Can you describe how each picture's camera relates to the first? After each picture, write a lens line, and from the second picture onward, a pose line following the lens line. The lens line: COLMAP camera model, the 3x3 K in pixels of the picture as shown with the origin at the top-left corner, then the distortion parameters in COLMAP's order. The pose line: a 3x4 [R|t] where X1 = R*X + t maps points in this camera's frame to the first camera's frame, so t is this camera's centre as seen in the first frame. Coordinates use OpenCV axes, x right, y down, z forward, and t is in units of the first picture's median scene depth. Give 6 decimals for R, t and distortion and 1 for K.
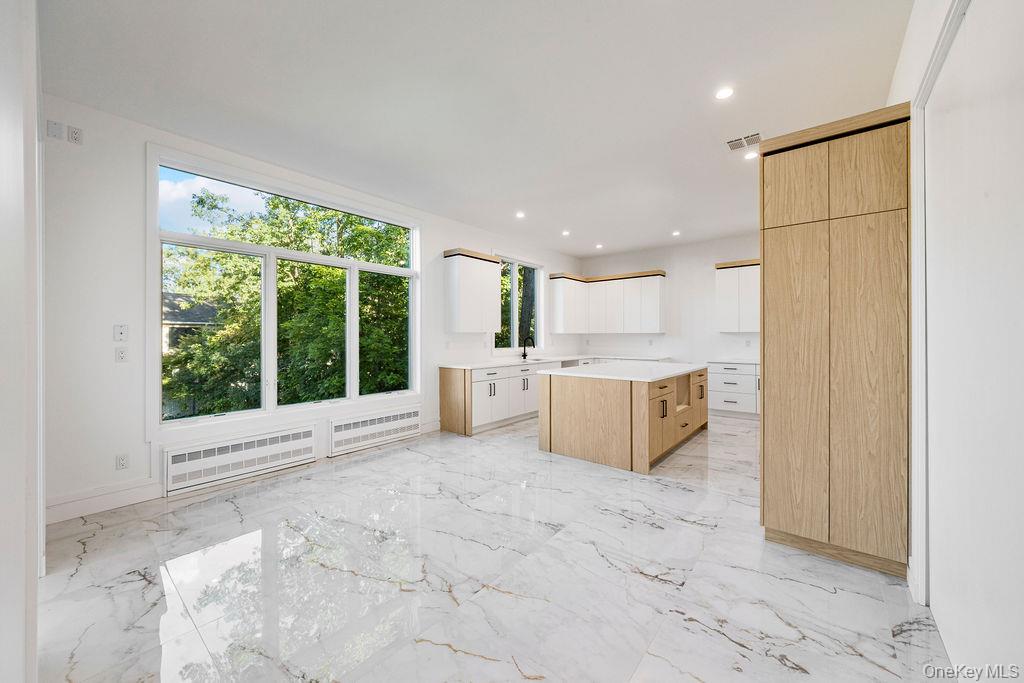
lens RADIAL K [[381.2, 0, 501.5], [0, 381.2, 338.3], [0, 0, 1]] dist [-0.013597, -0.000066]
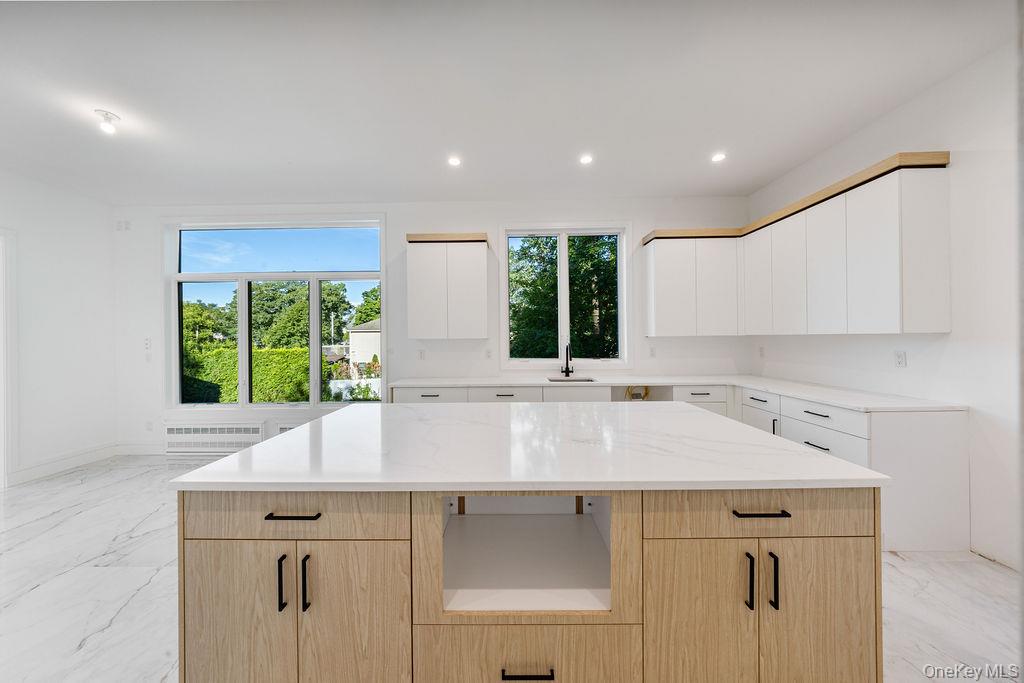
lens RADIAL K [[334.1, 0, 512.0], [0, 334.1, 341.5], [0, 0, 1]] dist [-0.000020, -0.000007]
pose [[0.635068, 0.002377, -0.772453, 0.875975], [0.005941, 0.999951, 0.007961, -0.022586], [0.772433, -0.009645, 0.635023, 1.096042]]
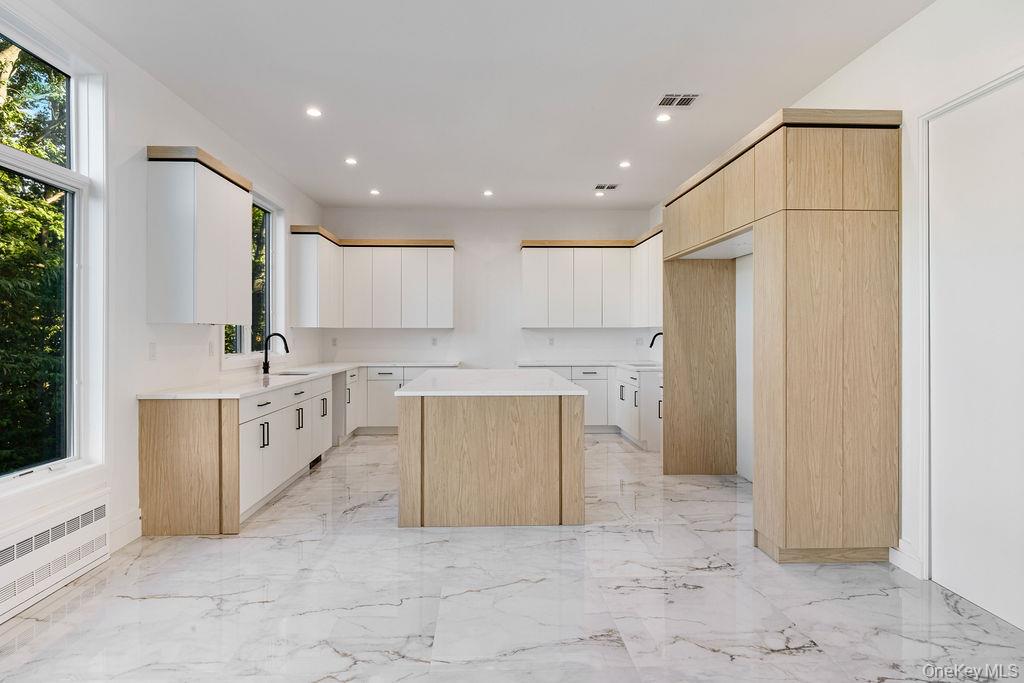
lens RADIAL K [[558.2, 0, 505.8], [0, 558.2, 336.5], [0, 0, 1]] dist [-0.004392, -0.001148]
pose [[0.735749, -0.001280, 0.677253, -0.451486], [0.001454, 0.999999, 0.000311, 0.003379], [-0.677252, 0.000756, 0.735750, 0.334450]]
